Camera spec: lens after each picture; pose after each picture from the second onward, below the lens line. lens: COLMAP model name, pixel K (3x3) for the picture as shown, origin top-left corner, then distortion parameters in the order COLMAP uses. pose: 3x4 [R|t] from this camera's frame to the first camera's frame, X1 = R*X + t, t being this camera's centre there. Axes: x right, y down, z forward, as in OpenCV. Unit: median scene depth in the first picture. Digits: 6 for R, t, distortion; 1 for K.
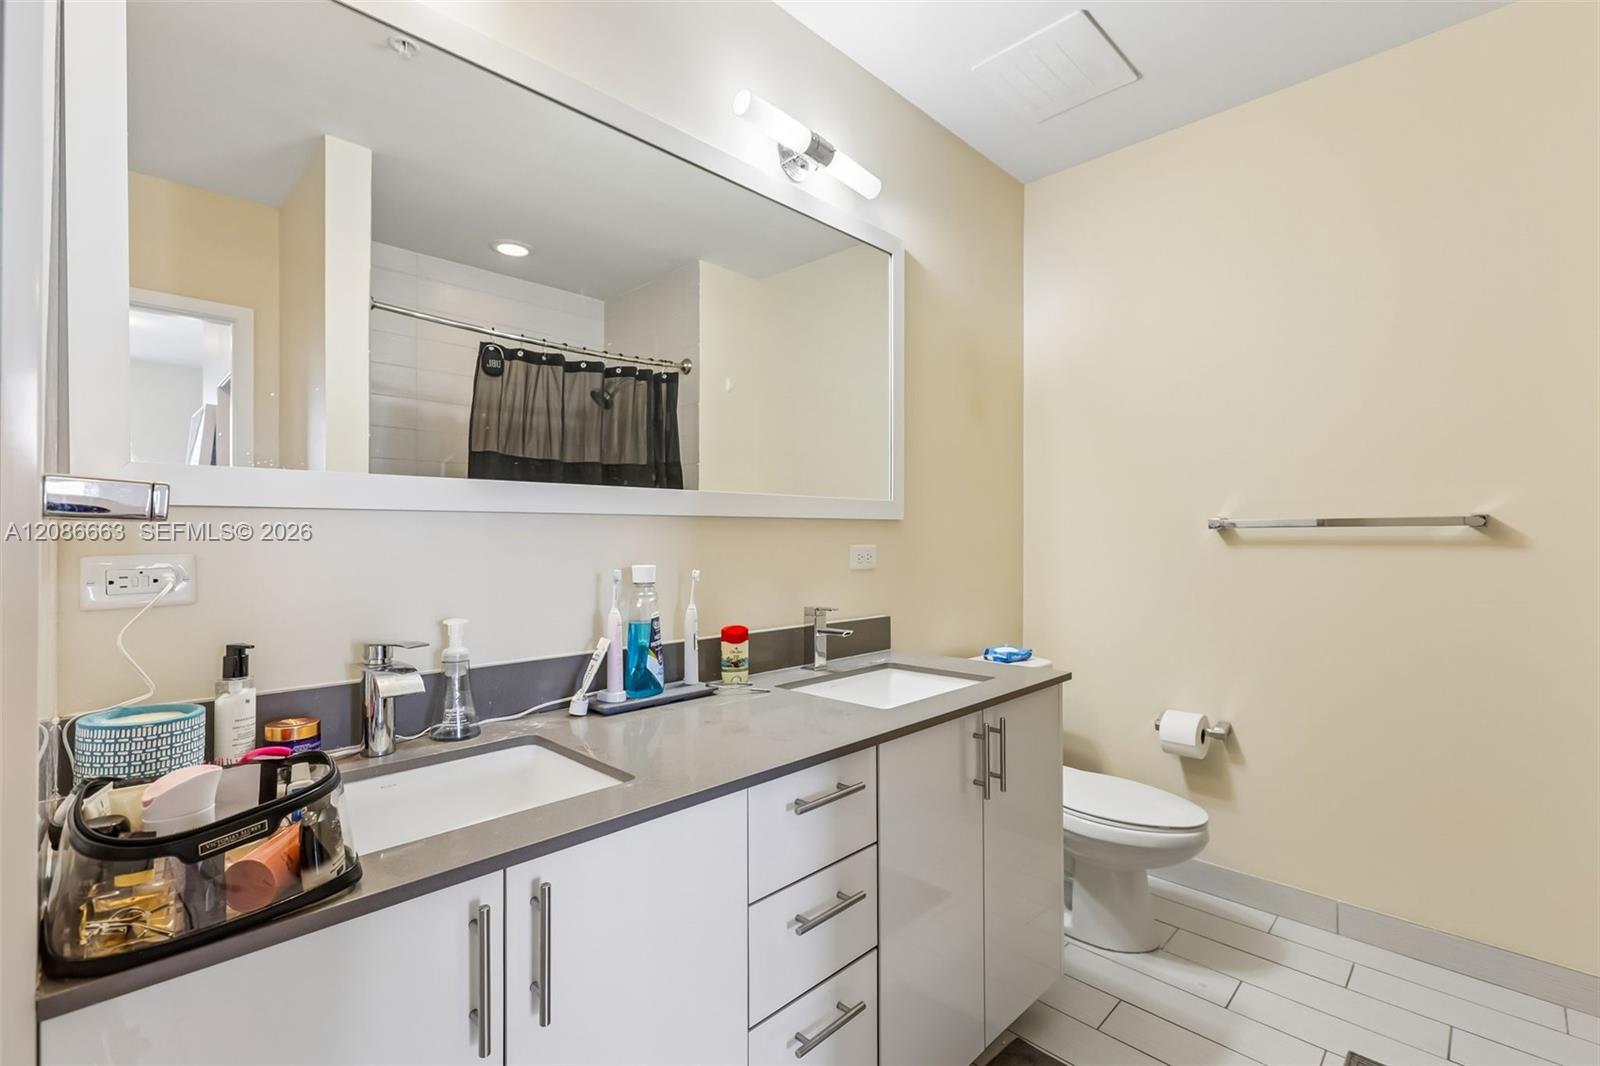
lens RADIAL K [[711.1, 0, 807.3], [0, 711.1, 534.0], [0, 0, 1]] dist [-0.002177, 0.000943]
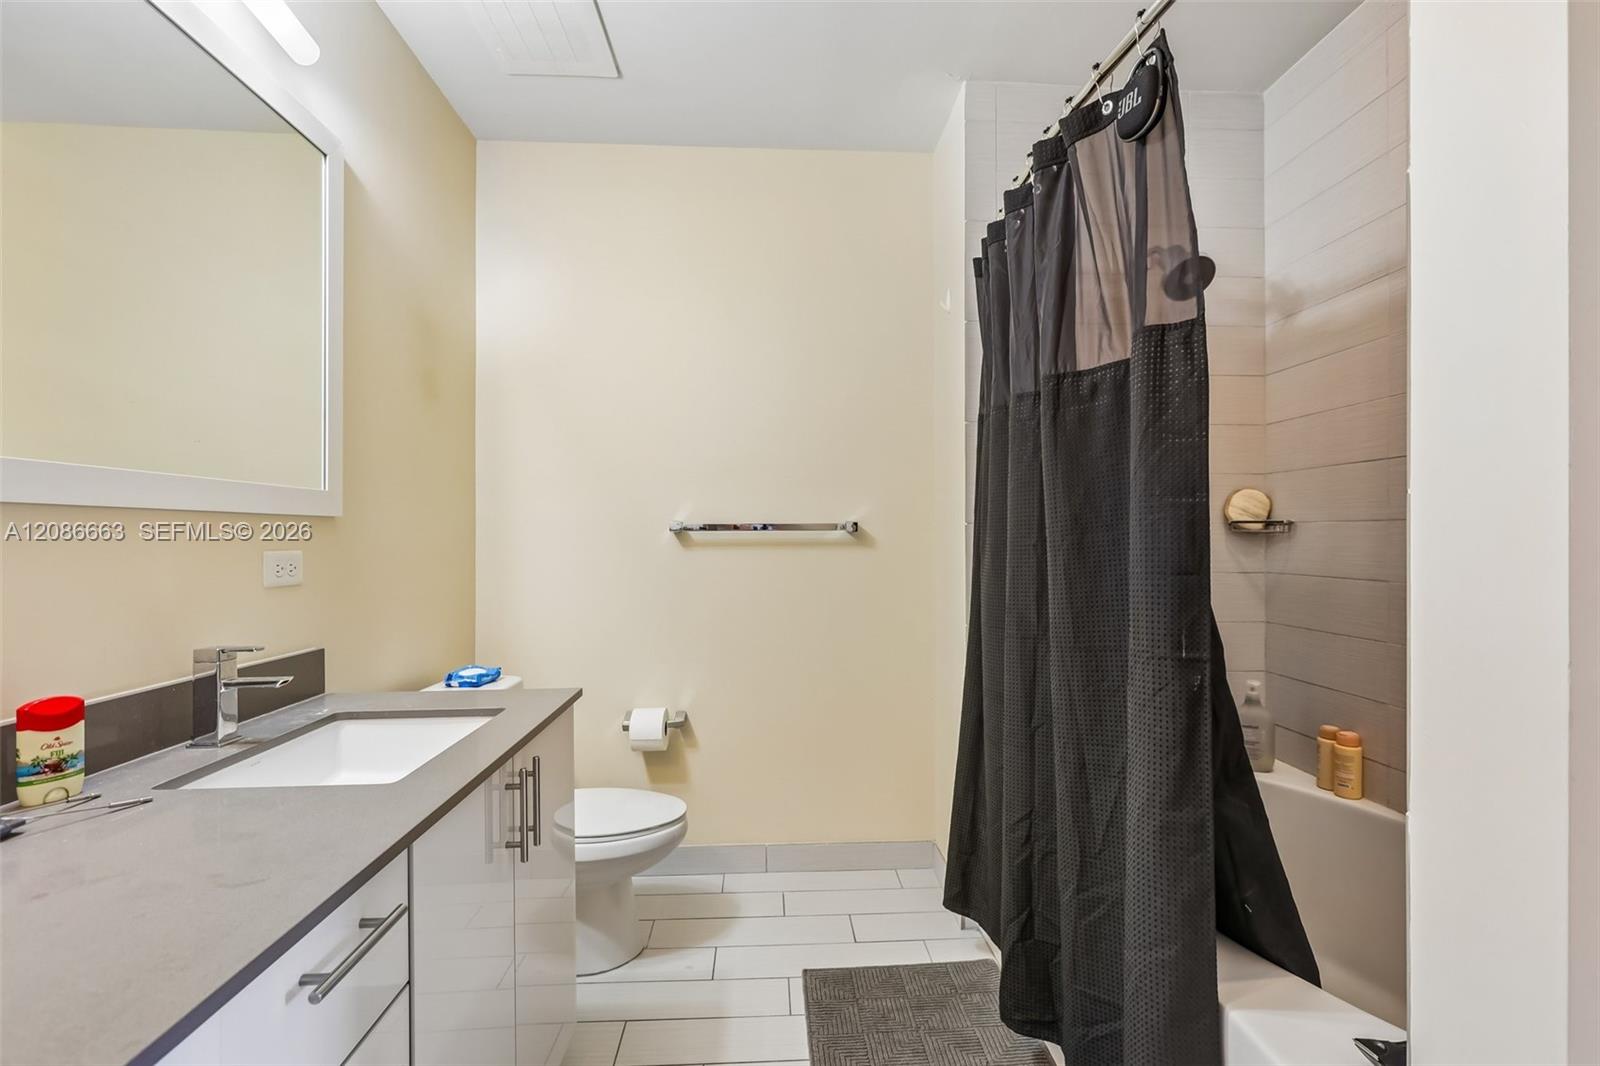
lens RADIAL K [[711.1, 0, 807.3], [0, 711.1, 534.0], [0, 0, 1]] dist [-0.002177, 0.000943]
pose [[0.676771, 0.004400, 0.736181, -0.092413], [-0.001637, 0.999989, -0.004471, 0.000656], [-0.736192, 0.001821, 0.676770, 0.150464]]
